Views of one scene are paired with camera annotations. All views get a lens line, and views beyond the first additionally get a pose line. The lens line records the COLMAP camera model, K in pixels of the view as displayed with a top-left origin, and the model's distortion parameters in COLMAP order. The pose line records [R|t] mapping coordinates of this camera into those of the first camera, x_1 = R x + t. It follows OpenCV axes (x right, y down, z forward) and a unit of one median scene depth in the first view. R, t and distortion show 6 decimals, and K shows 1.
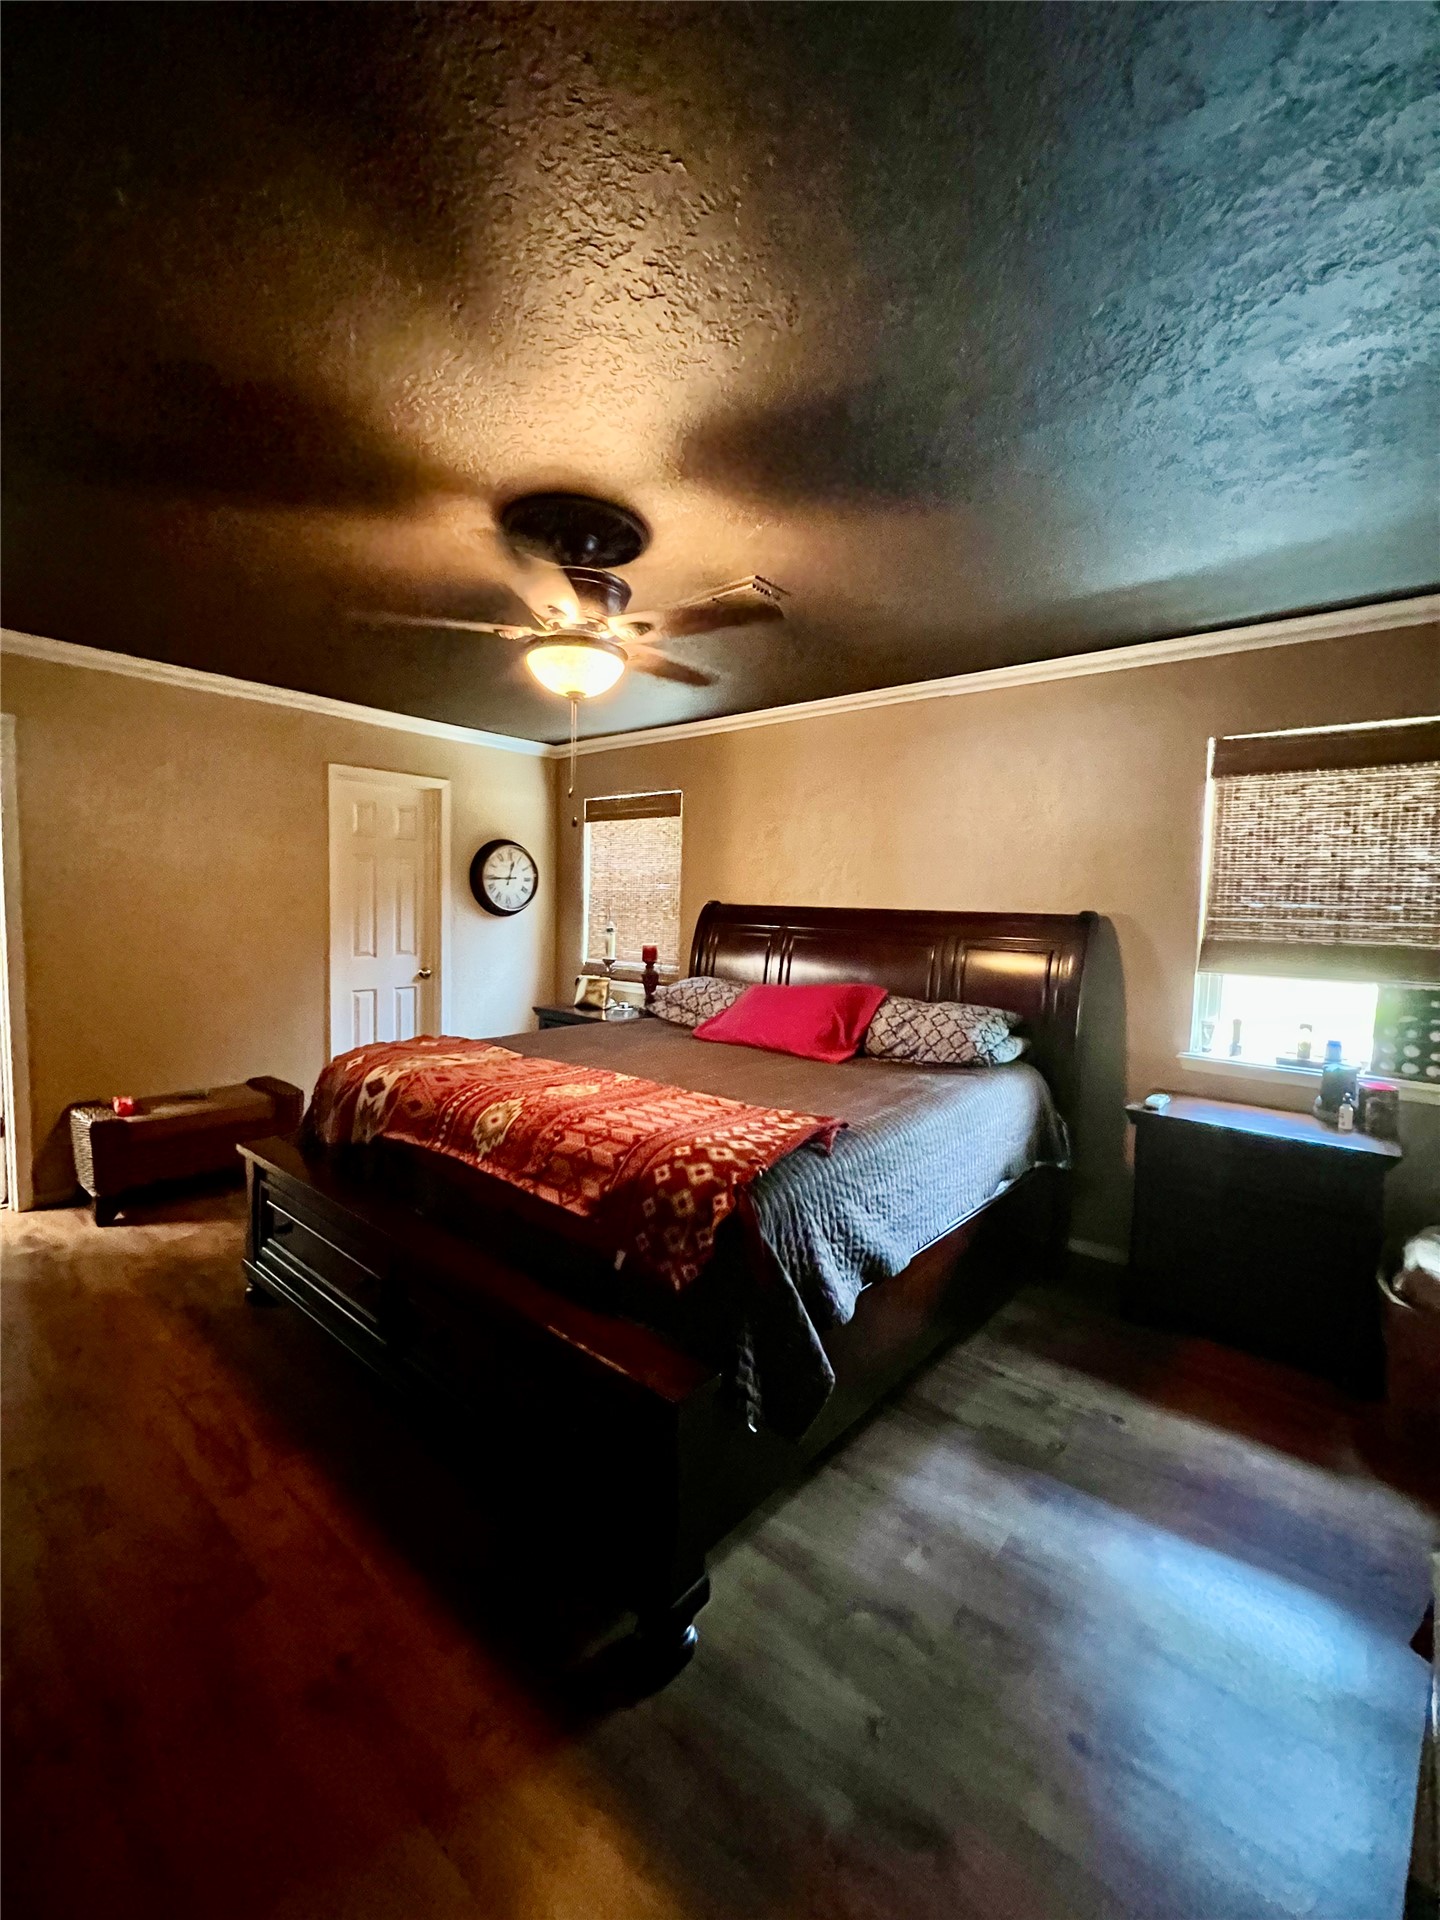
lens RADIAL K [[772.1, 0, 725.0], [0, 772.1, 971.8], [0, 0, 1]] dist [-0.002561, 0.000857]
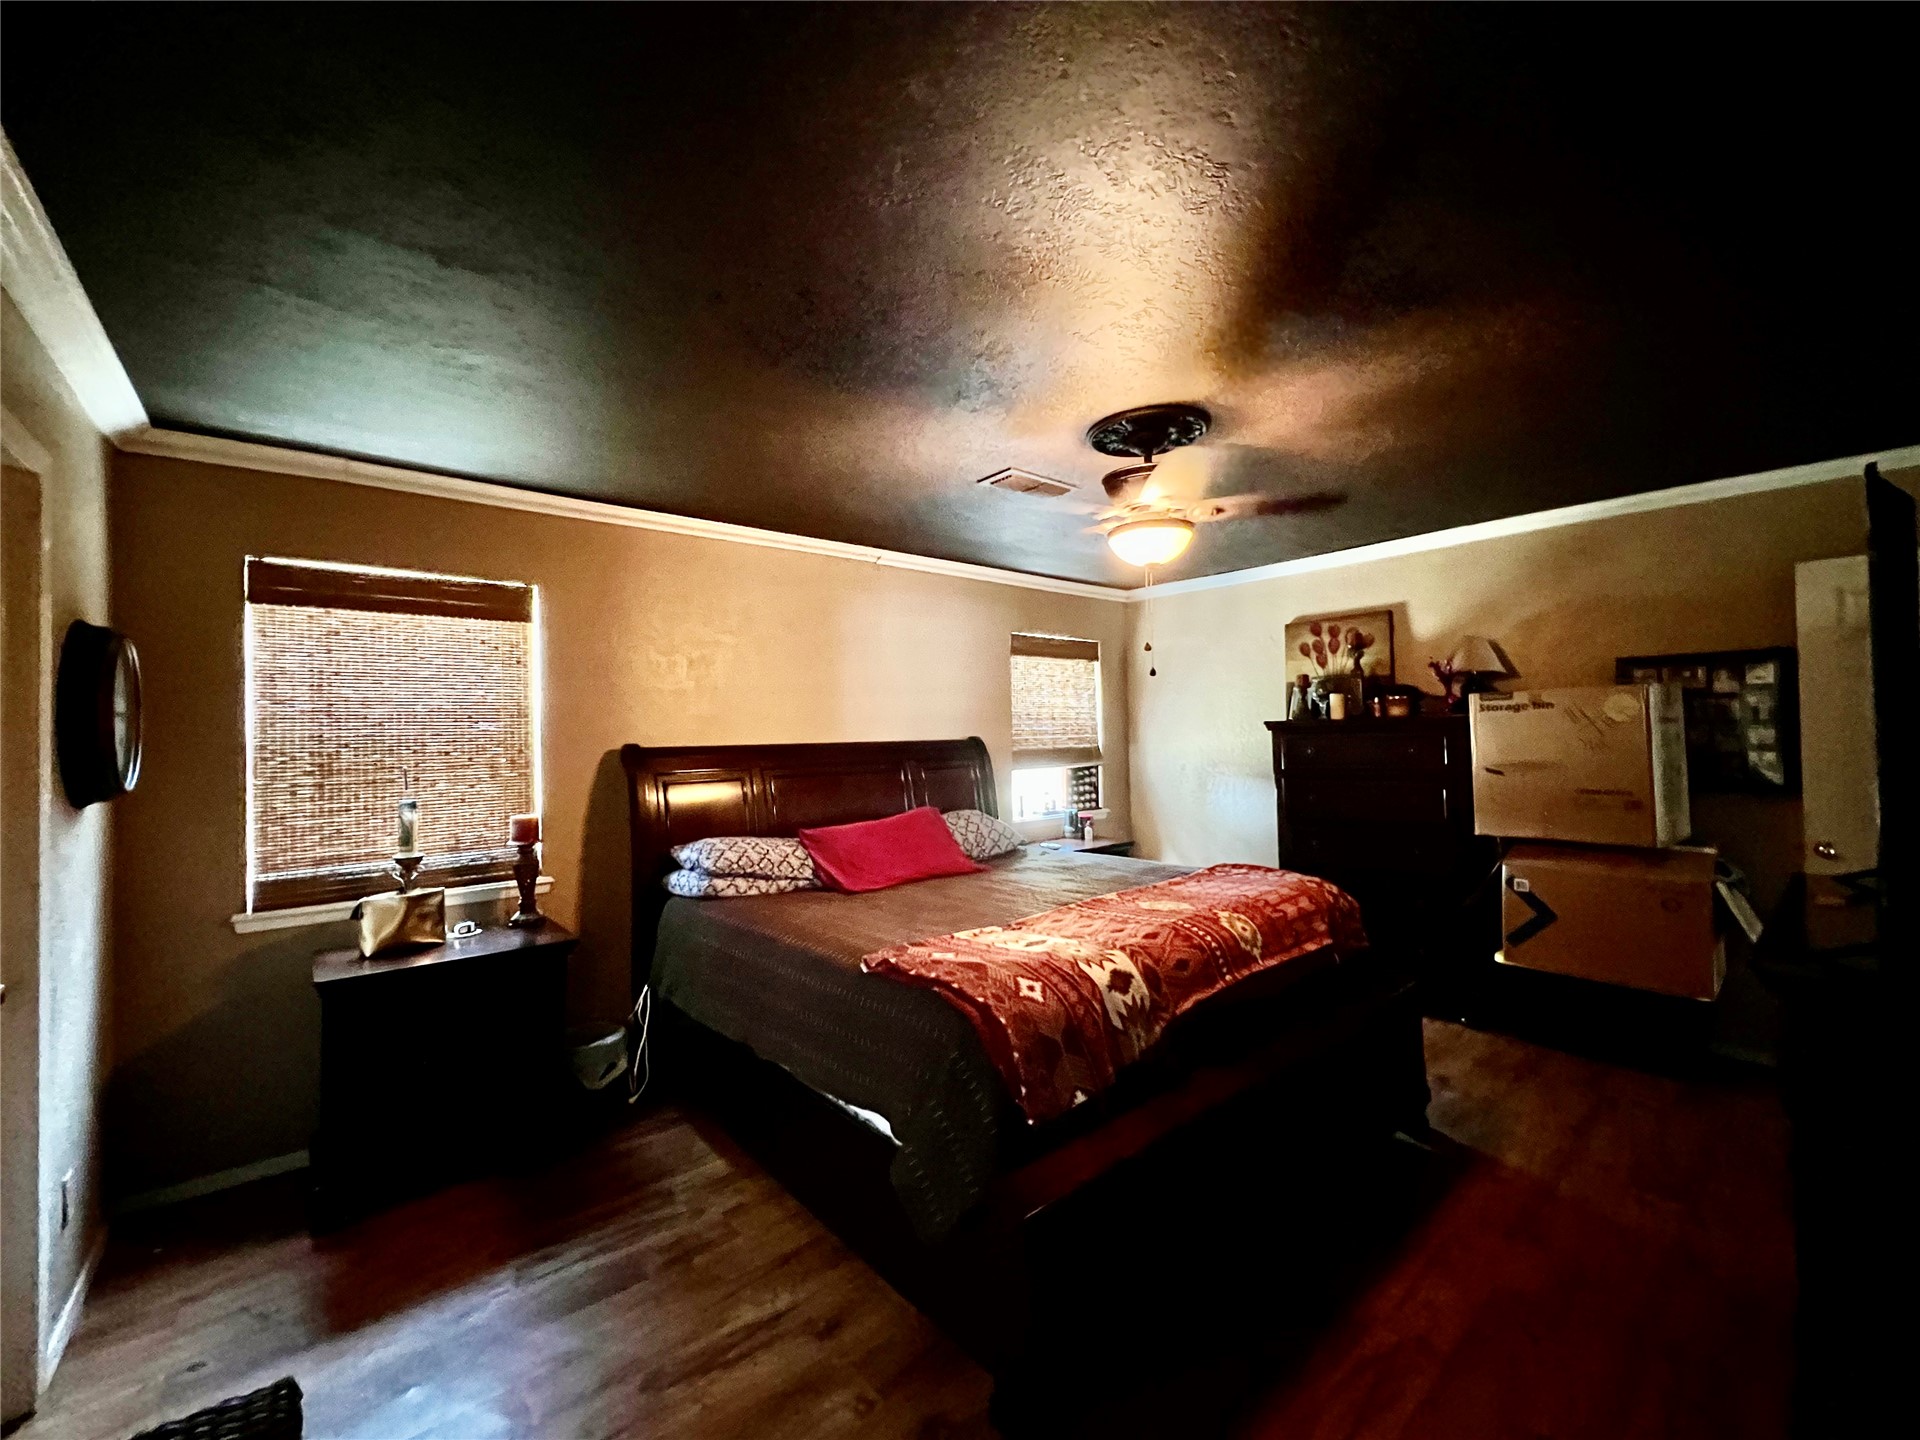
lens RADIAL K [[772.1, 0, 963.6], [0, 772.1, 711.9], [0, 0, 1]] dist [-0.002561, 0.000857]
pose [[0.165509, -0.005469, 0.986193, -1.446089], [0.108355, 0.994031, -0.012672, -0.159262], [-0.980238, 0.108957, 0.165114, 1.124828]]
